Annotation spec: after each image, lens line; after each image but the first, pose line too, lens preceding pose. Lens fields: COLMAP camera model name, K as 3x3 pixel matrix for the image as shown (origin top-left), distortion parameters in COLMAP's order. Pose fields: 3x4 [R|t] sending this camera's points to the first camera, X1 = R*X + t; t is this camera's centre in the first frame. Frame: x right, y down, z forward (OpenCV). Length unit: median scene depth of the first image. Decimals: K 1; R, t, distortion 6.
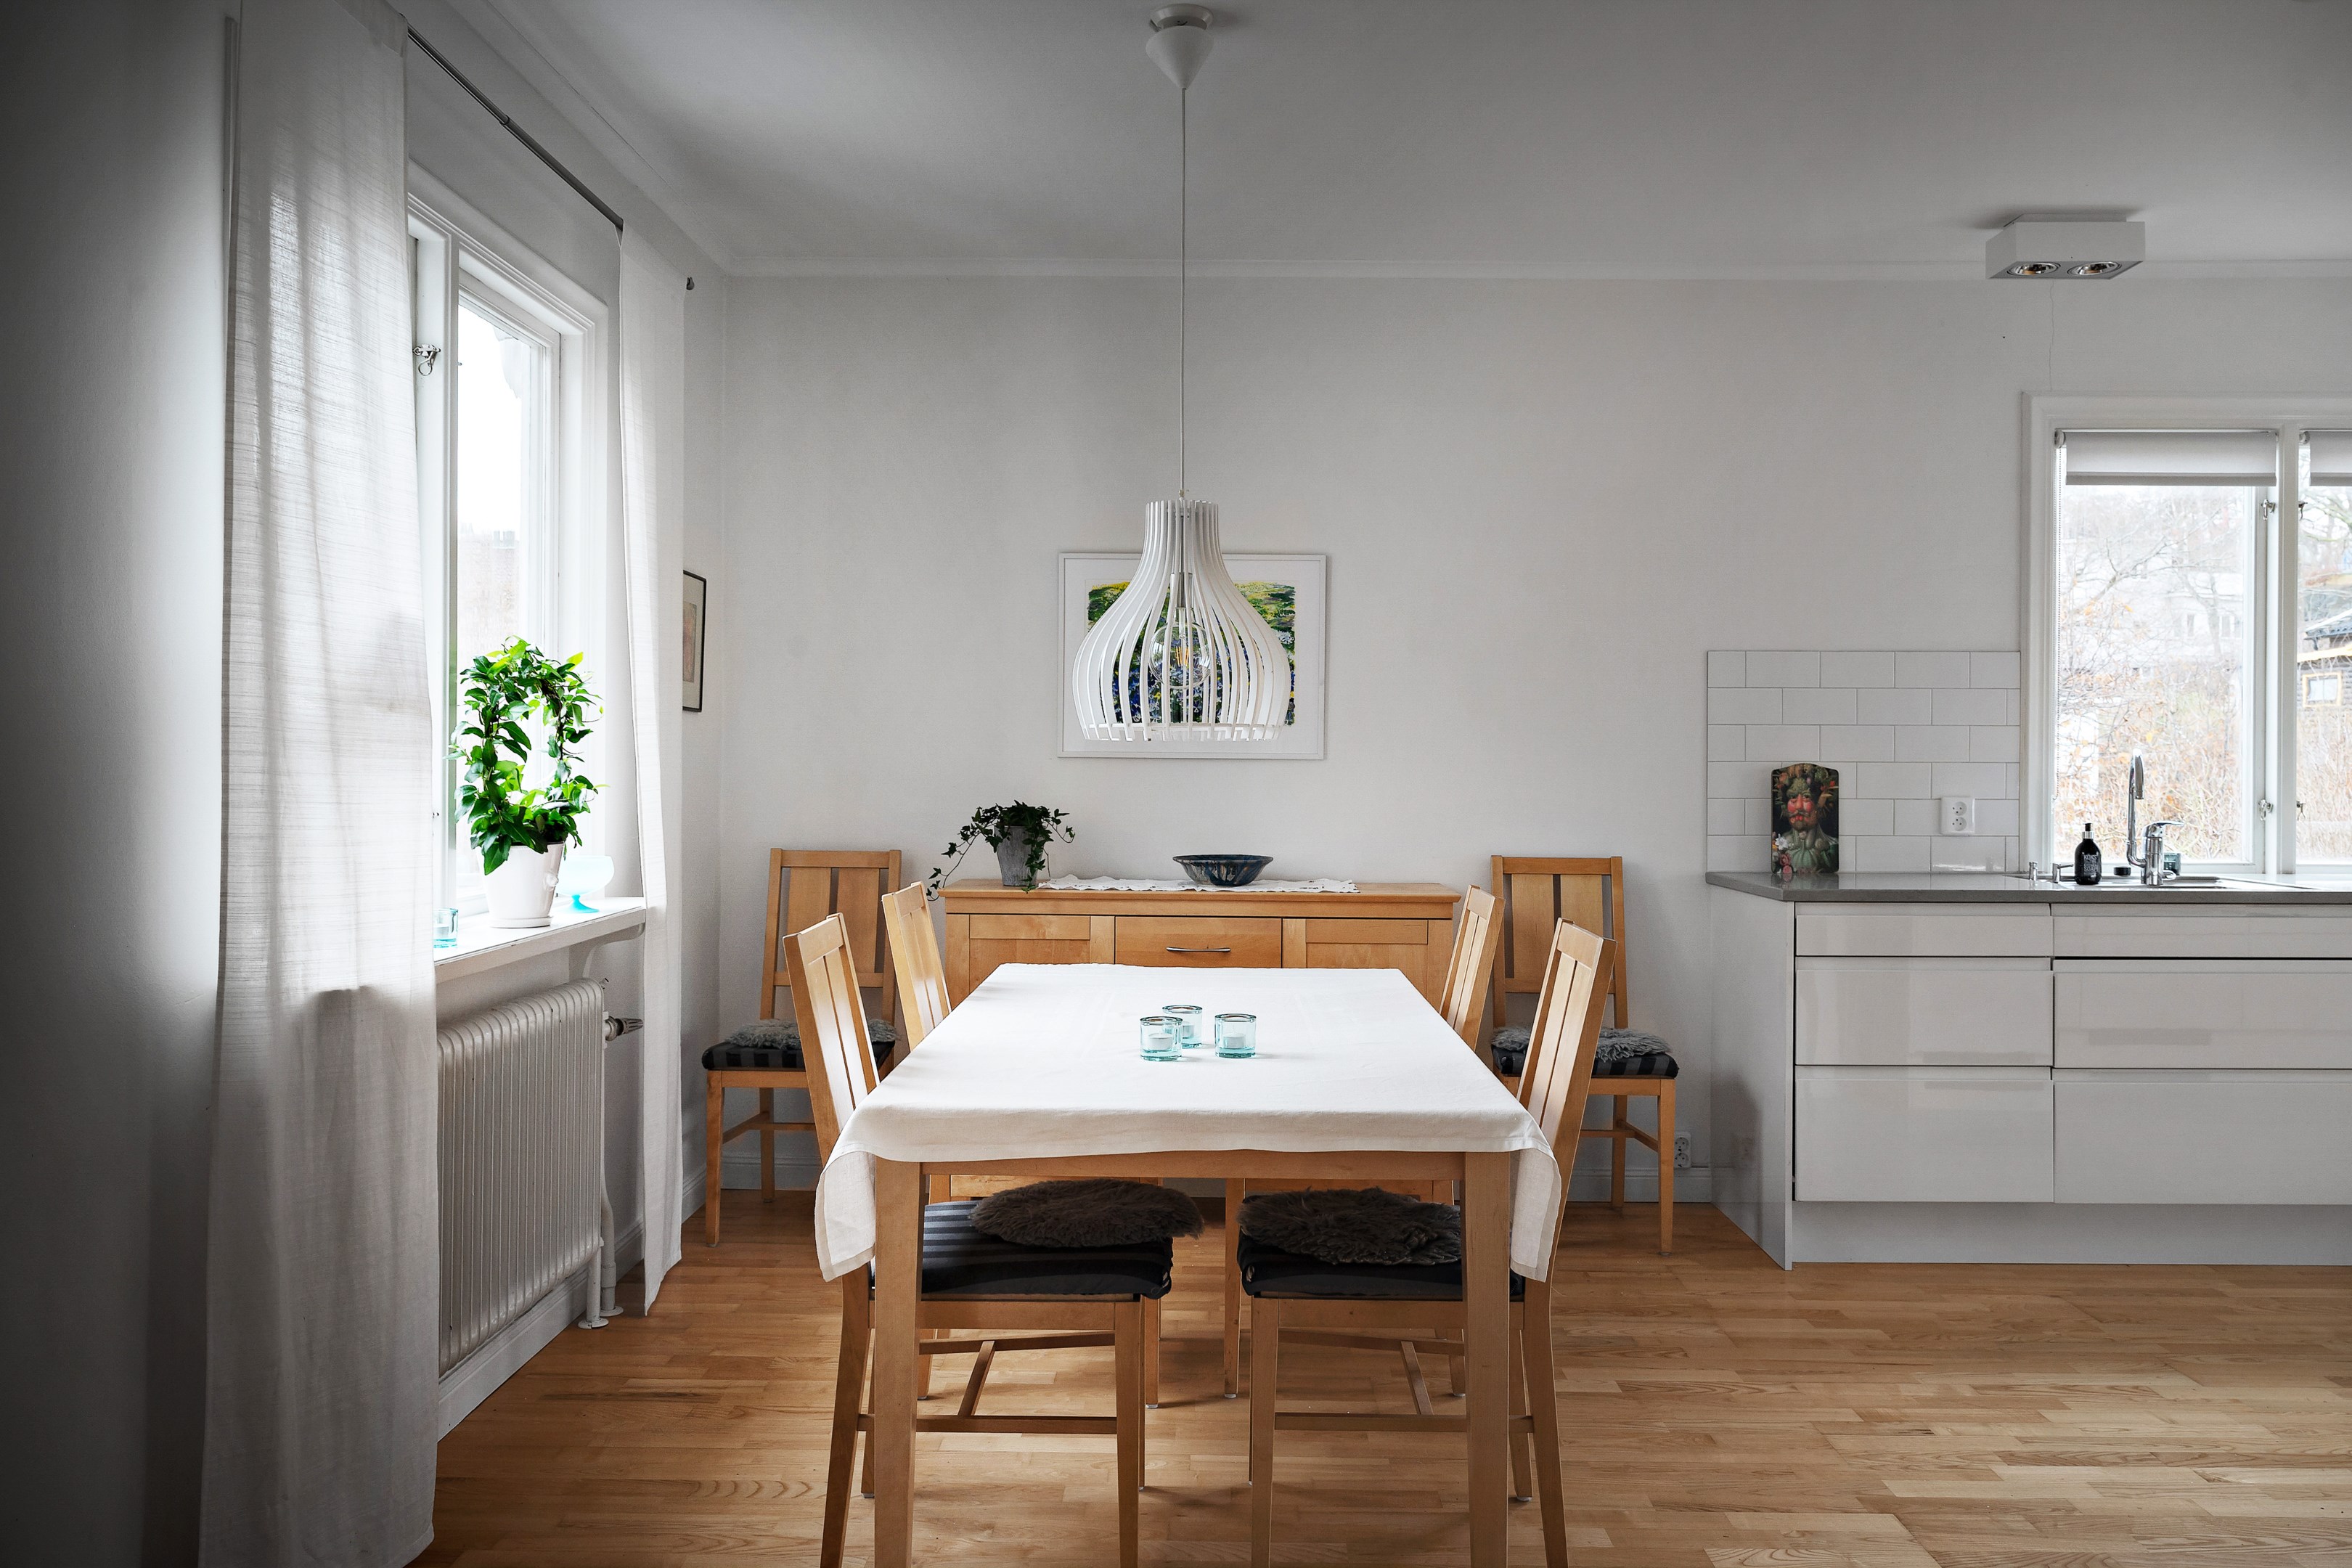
lens RADIAL K [[1779.3, 0, 1178.1], [0, 1779.3, 777.4], [0, 0, 1]] dist [-0.008054, -0.001839]
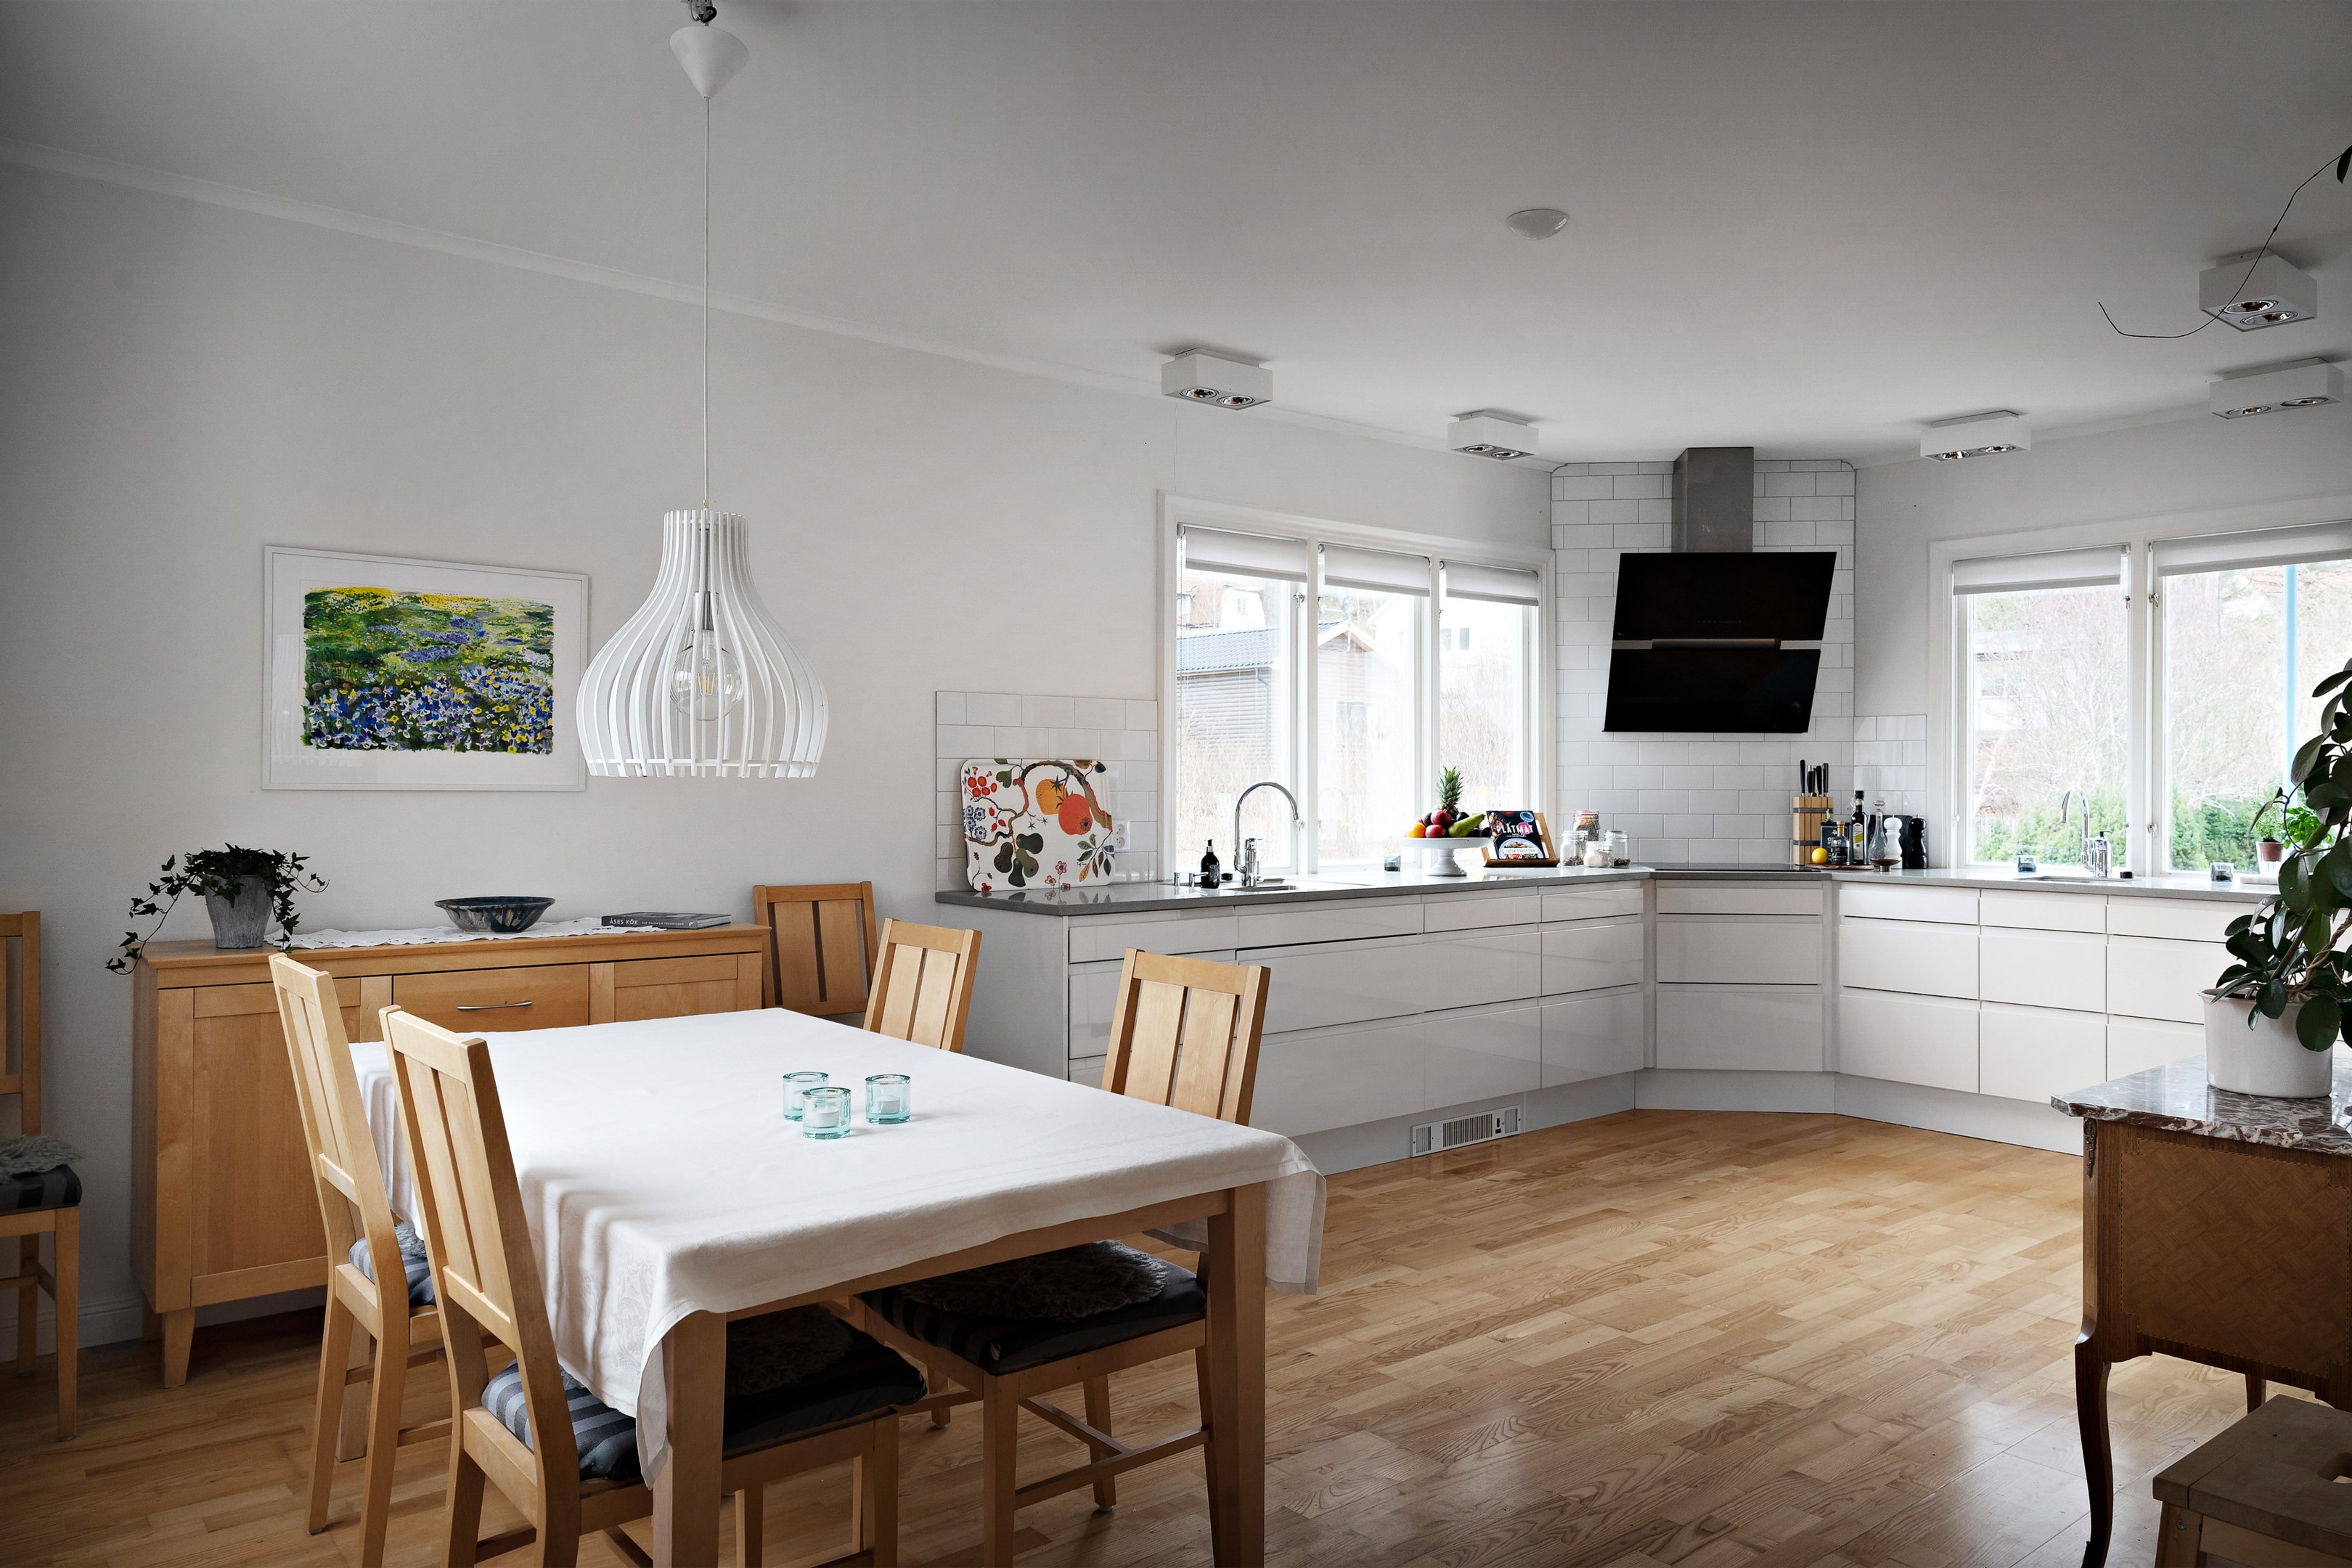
lens RADIAL K [[1582.6, 0, 1178.9], [0, 1582.6, 779.3], [0, 0, 1]] dist [-0.004484, -0.000642]
pose [[0.761373, 0.000640, 0.648314, -0.282033], [0.005685, 0.999954, -0.007663, -0.010387], [-0.648289, 0.009521, 0.761335, 0.199183]]
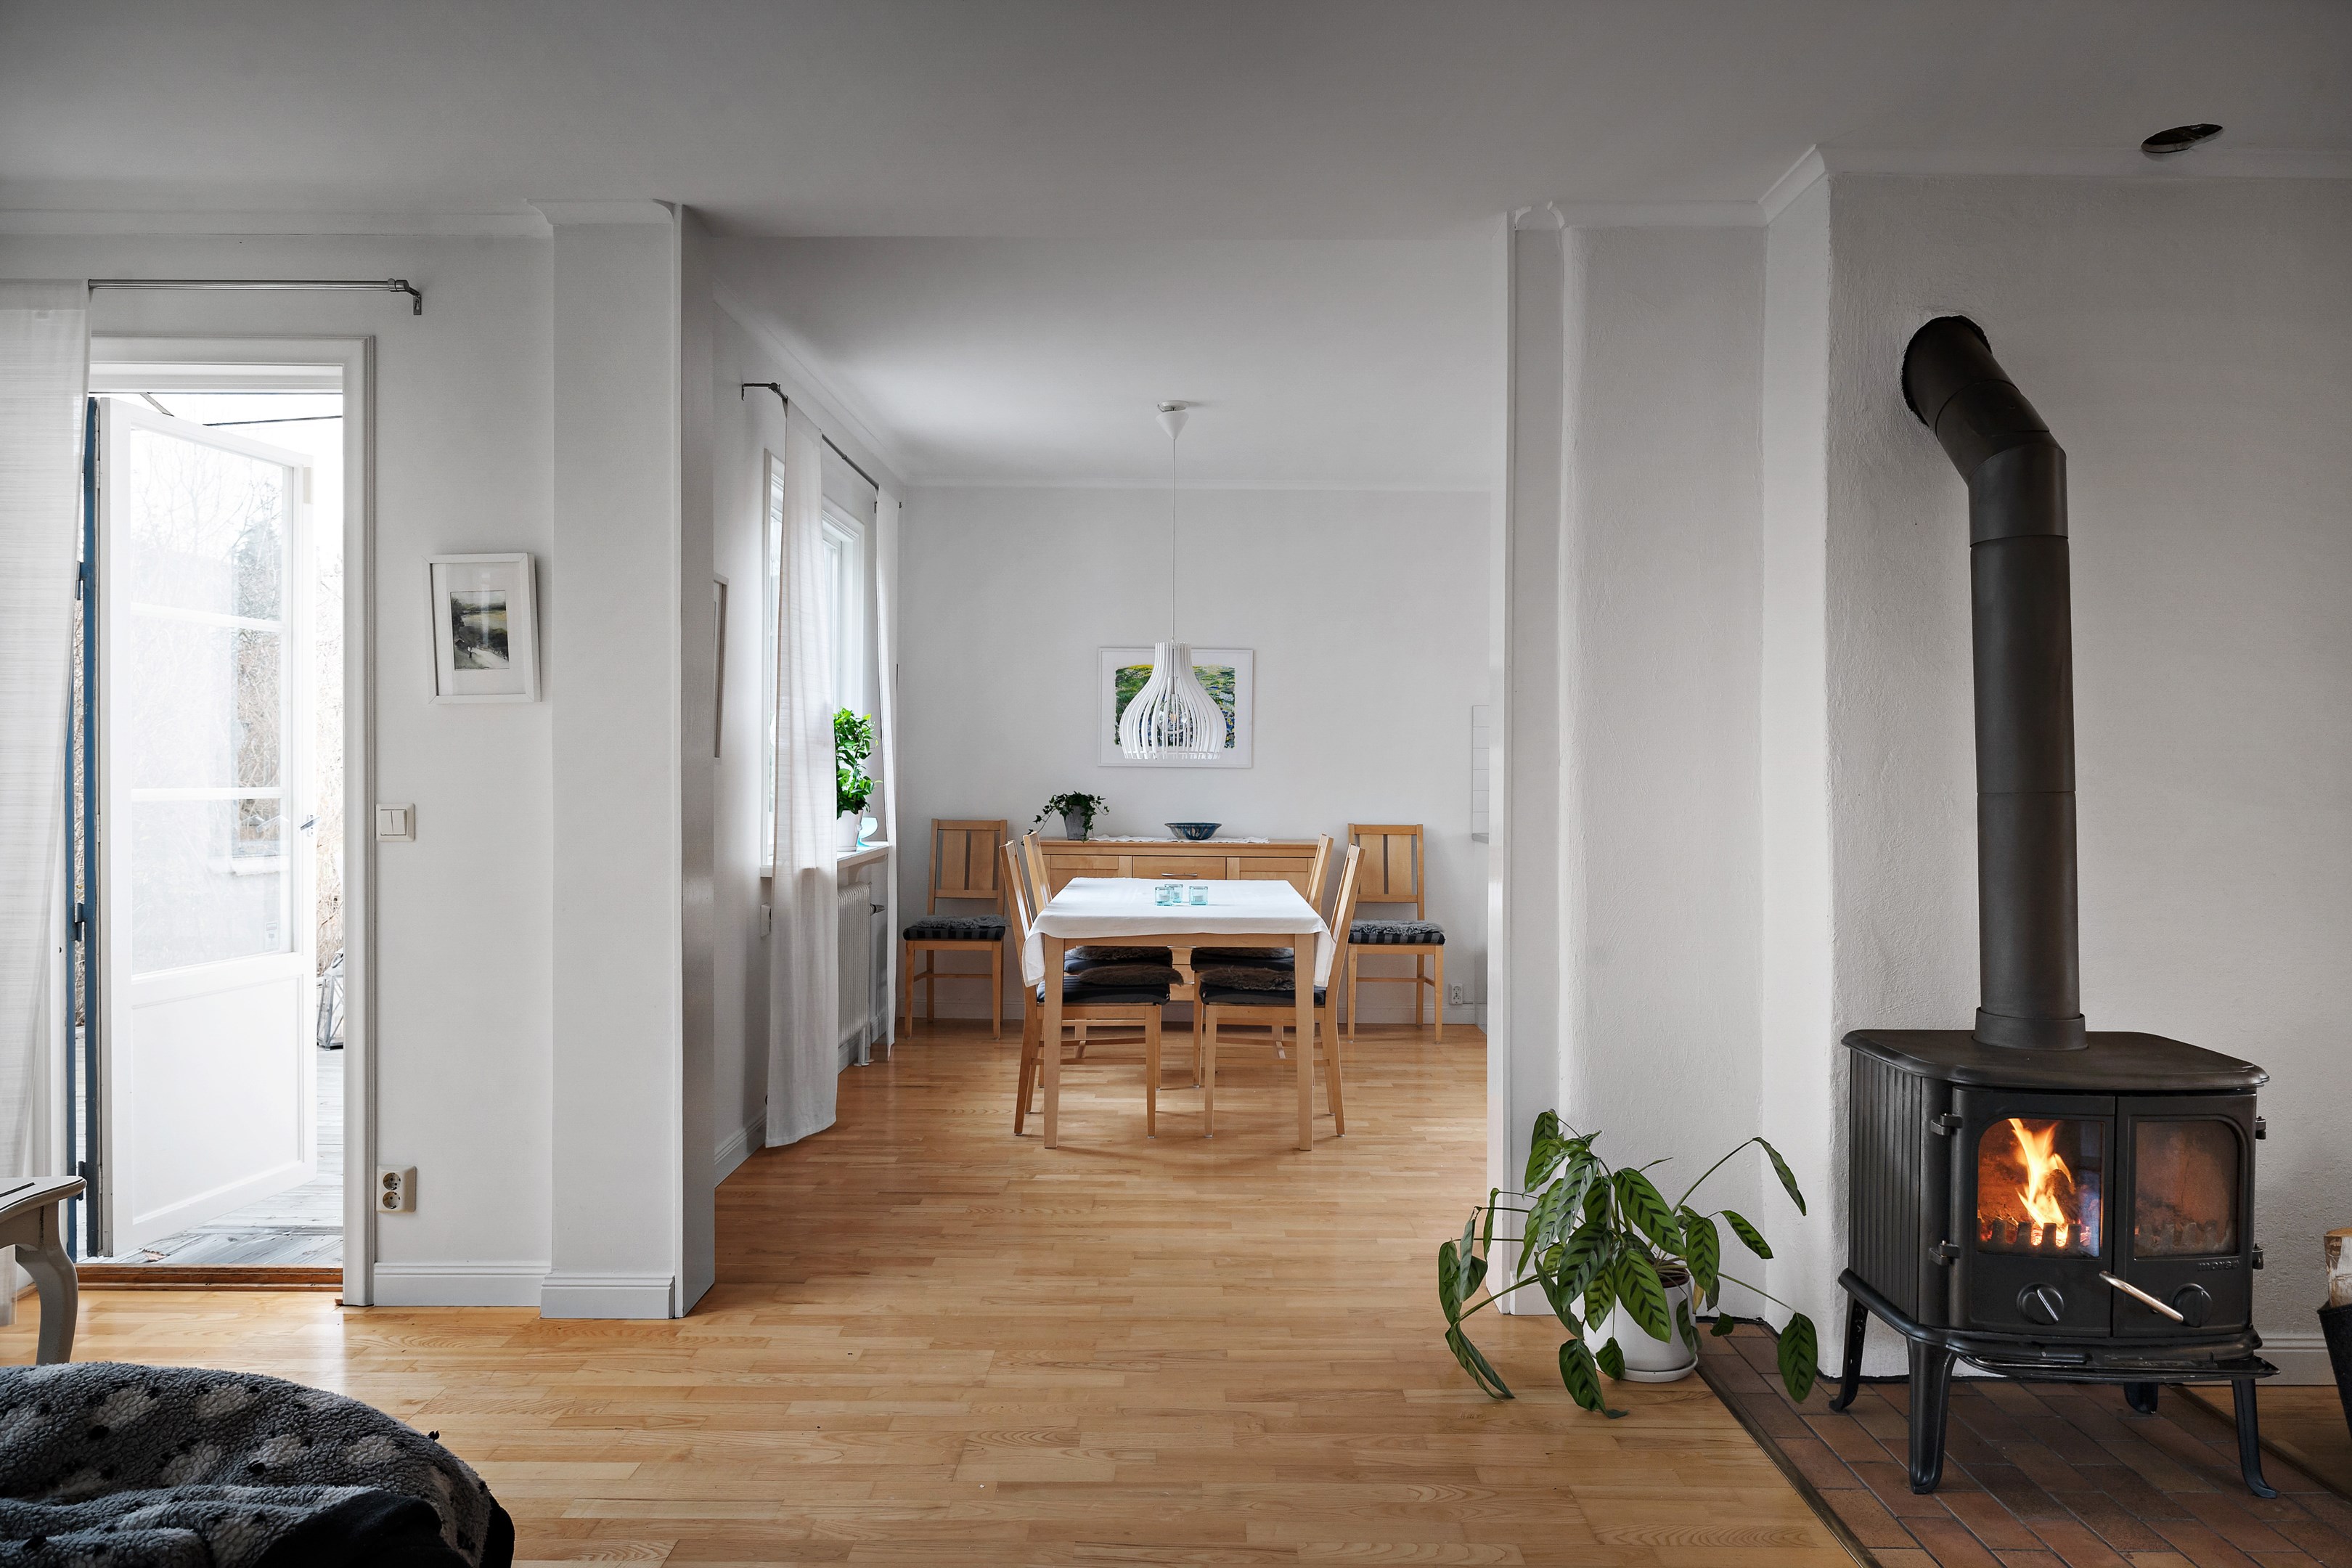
lens RADIAL K [[1582.6, 0, 1177.5], [0, 1582.6, 784.2], [0, 0, 1]] dist [-0.004484, -0.000642]
pose [[0.999885, 0.001648, 0.015049, -0.016824], [-0.001674, 0.999997, 0.001731, 0.004033], [-0.015046, -0.001756, 0.999885, -0.680180]]
